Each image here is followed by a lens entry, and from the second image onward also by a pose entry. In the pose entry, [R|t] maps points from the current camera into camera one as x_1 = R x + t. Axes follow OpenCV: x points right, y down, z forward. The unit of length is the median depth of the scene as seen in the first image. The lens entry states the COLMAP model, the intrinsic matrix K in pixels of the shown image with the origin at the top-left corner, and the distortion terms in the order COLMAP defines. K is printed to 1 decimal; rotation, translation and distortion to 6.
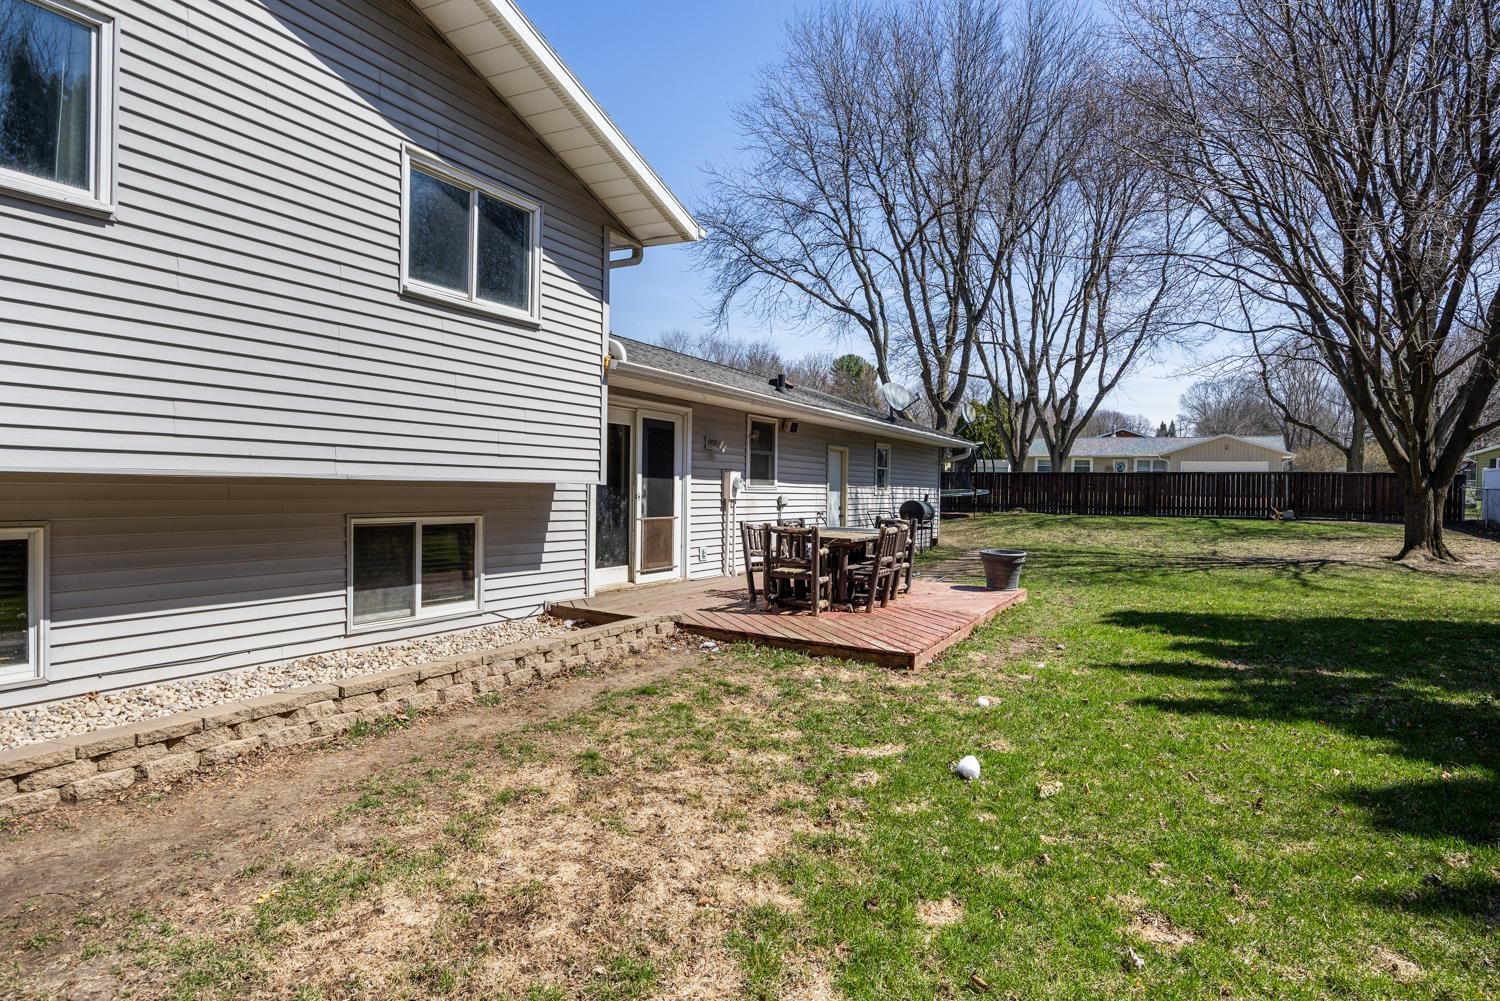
lens RADIAL K [[869.7, 0, 752.1], [0, 869.7, 500.3], [0, 0, 1]] dist [-0.015991, 0.000319]
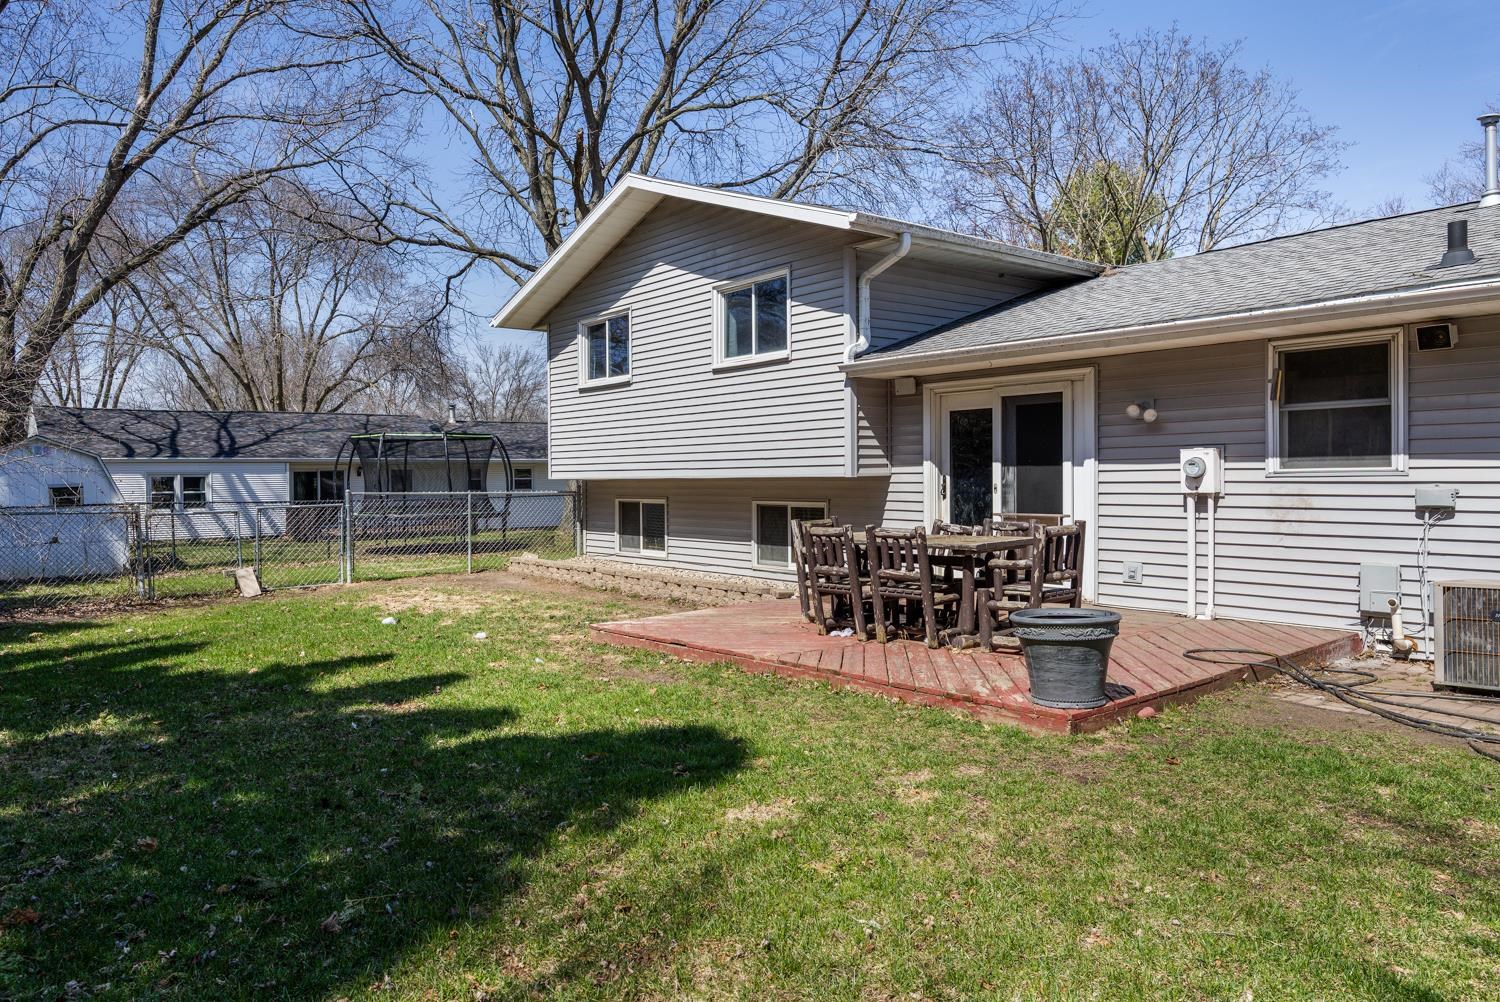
lens RADIAL K [[1021.4, 0, 747.8], [0, 1021.4, 491.2], [0, 0, 1]] dist [-0.013084, -0.001899]
pose [[-0.400716, 0.009321, -0.916155, 1.229438], [-0.000431, 0.999946, 0.010362, -0.016728], [0.916202, 0.004547, -0.400691, 1.598948]]
